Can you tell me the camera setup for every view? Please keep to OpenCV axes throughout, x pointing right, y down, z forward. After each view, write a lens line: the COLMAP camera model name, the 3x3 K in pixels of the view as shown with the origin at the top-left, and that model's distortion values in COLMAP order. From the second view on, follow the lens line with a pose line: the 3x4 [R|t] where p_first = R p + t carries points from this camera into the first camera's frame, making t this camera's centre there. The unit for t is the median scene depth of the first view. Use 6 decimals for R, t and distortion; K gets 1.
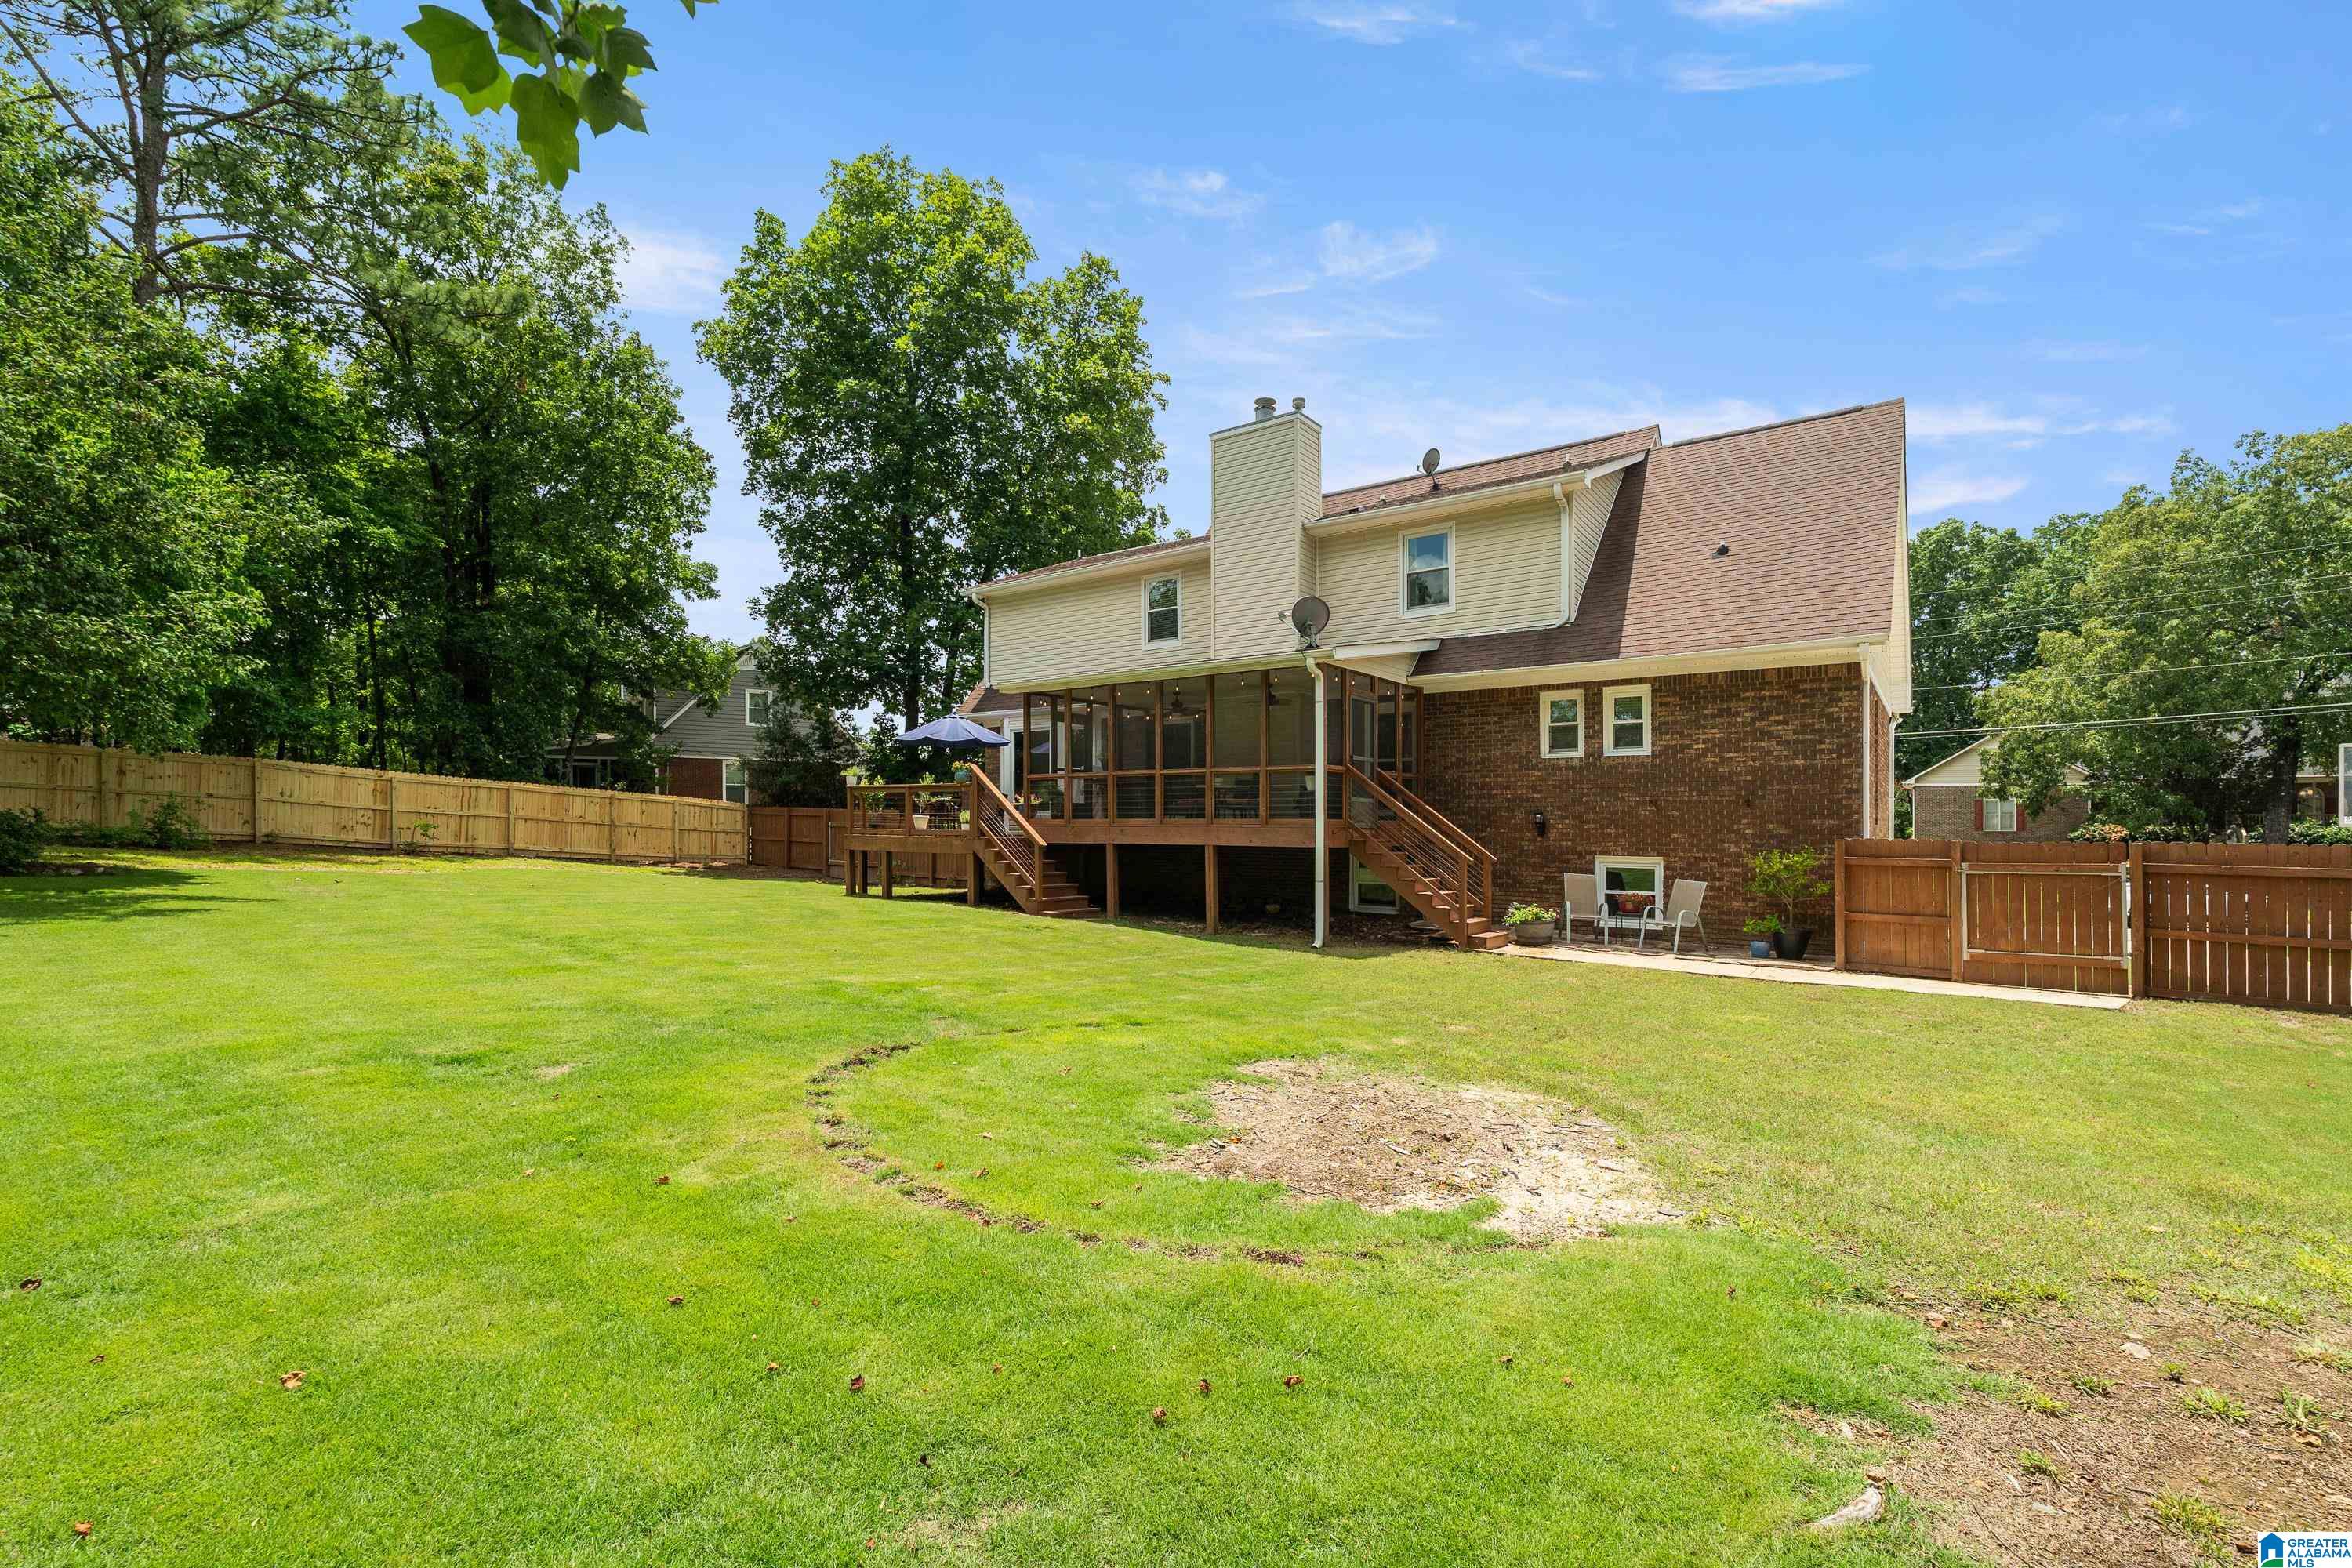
lens RADIAL K [[1074.3, 0, 1174.2], [0, 1074.3, 820.3], [0, 0, 1]] dist [0.015497, -0.000012]
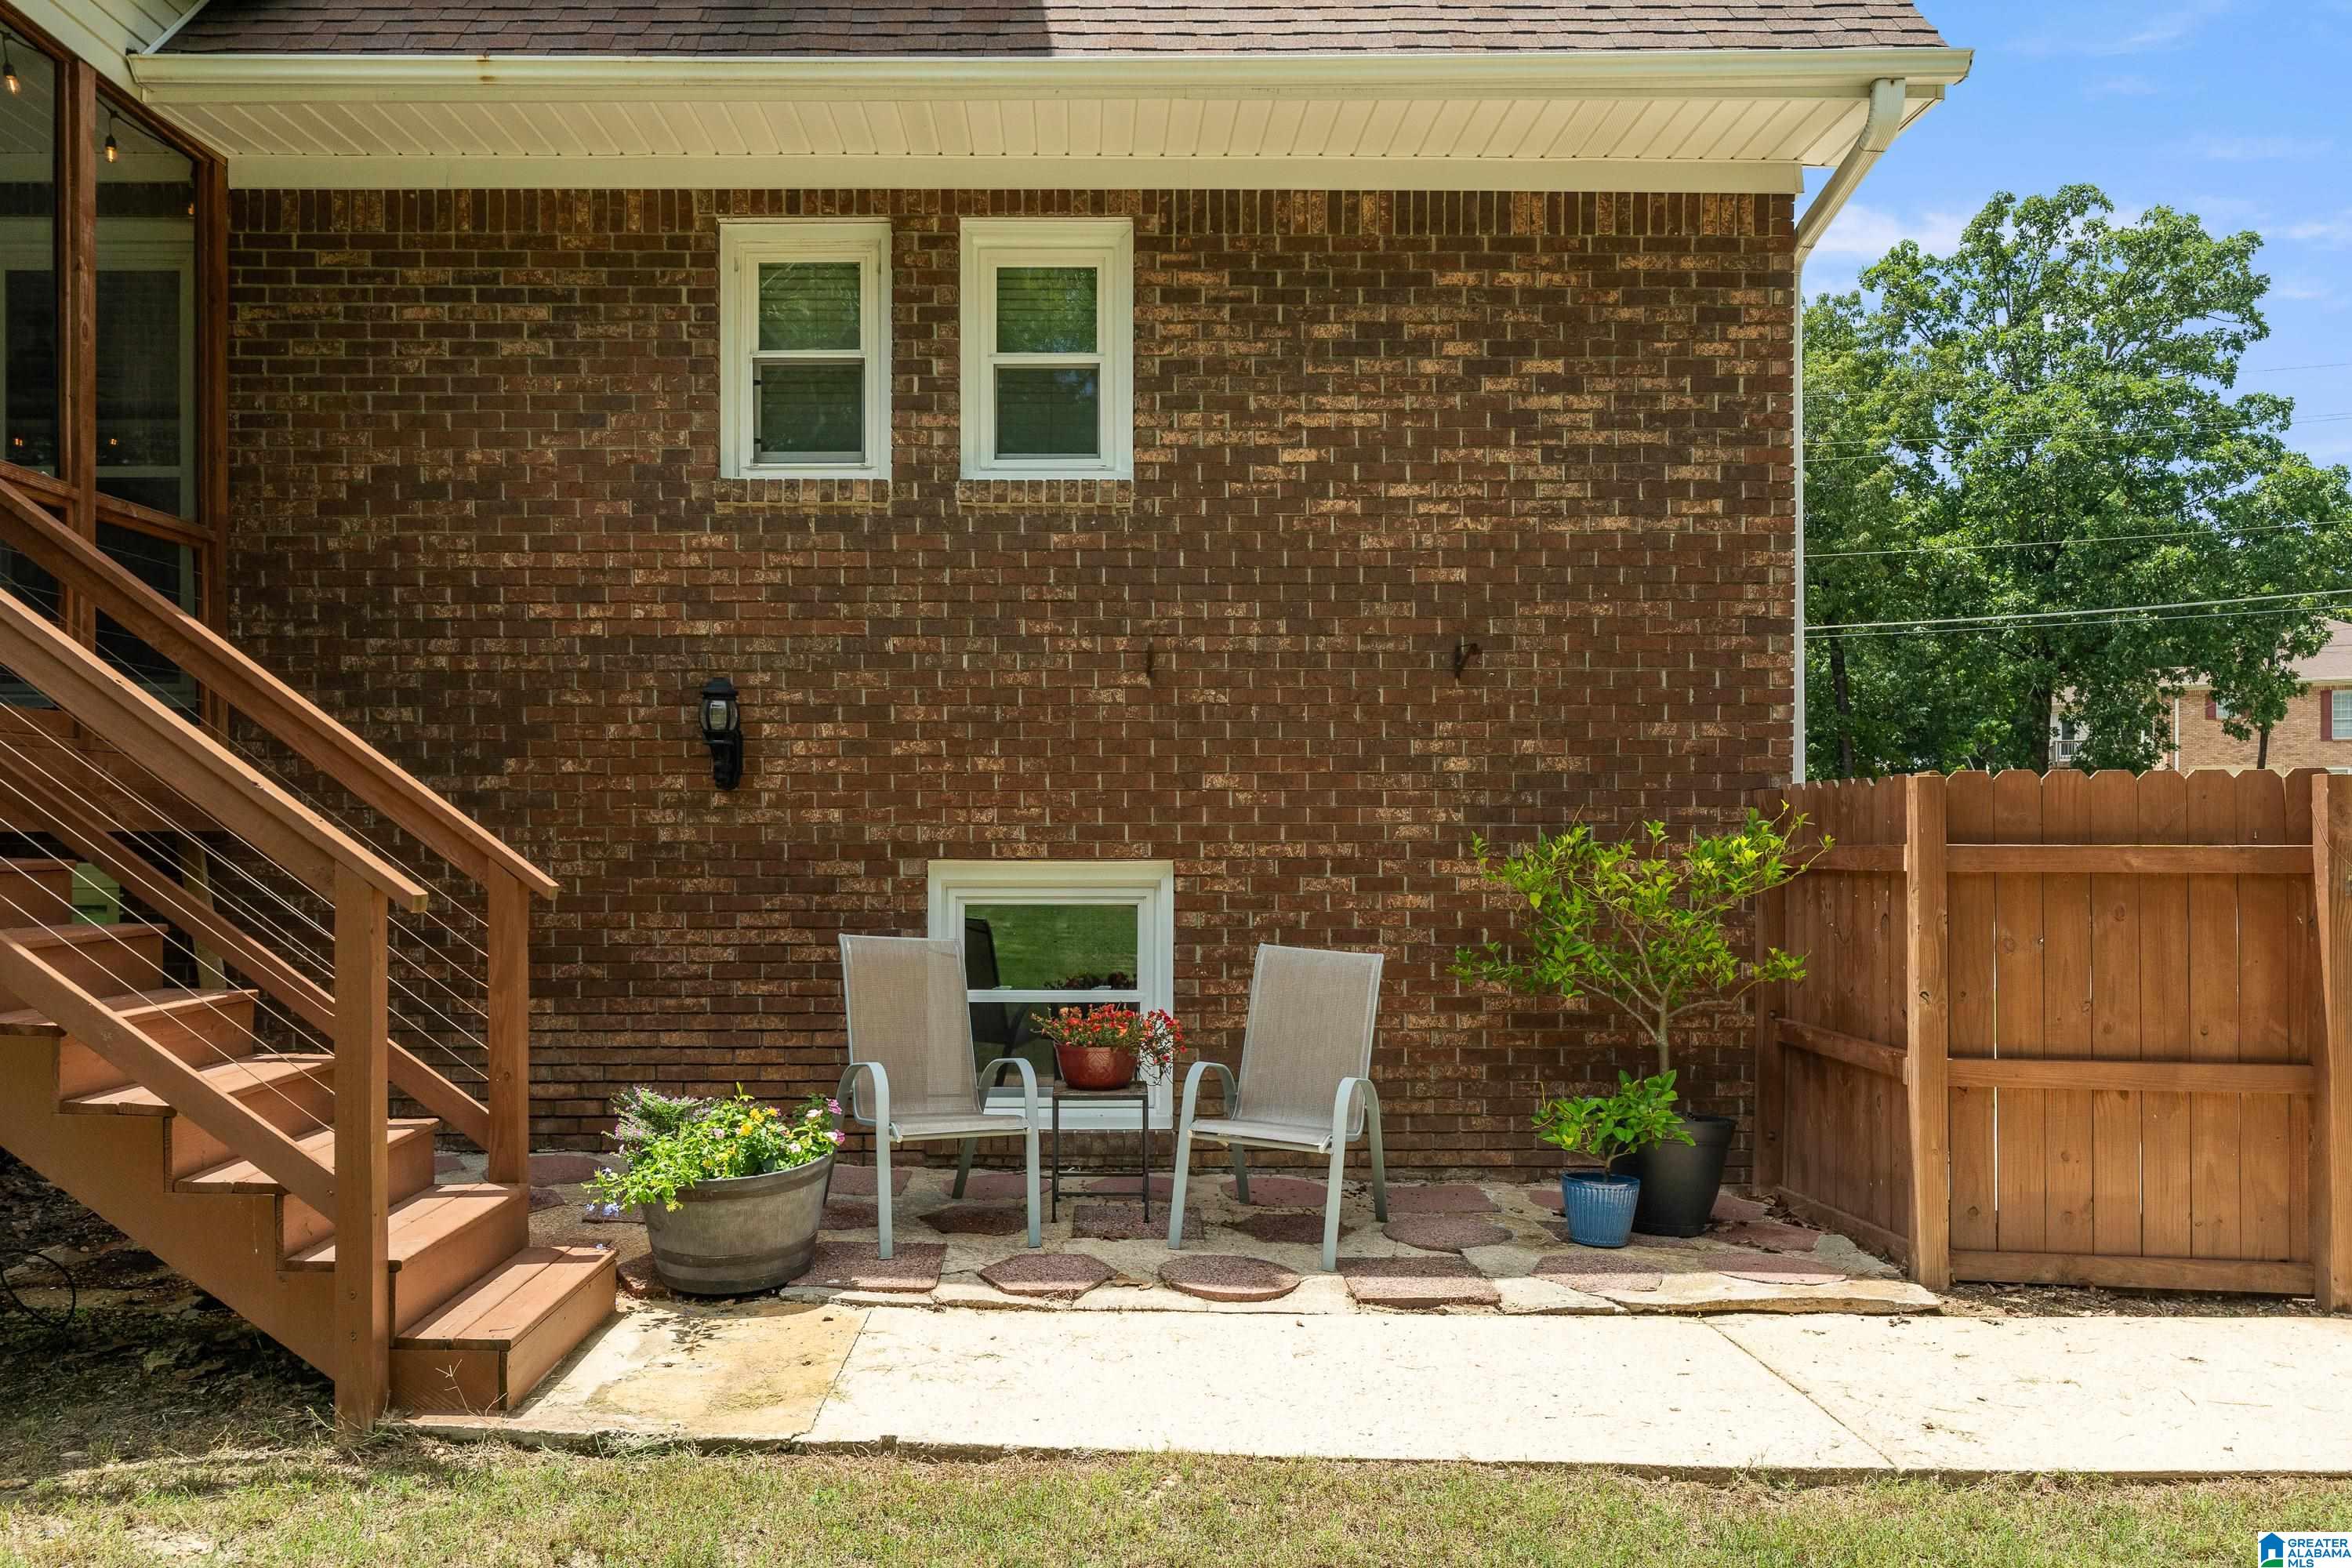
lens RADIAL K [[1701.8, 0, 1172.8], [0, 1701.8, 813.8], [0, 0, 1]] dist [-0.000920, 0.001414]
pose [[0.791638, 0.000573, 0.610990, 0.198929], [0.000037, 1.000000, -0.000985, 0.023516], [-0.610990, 0.000802, 0.791638, 0.685123]]
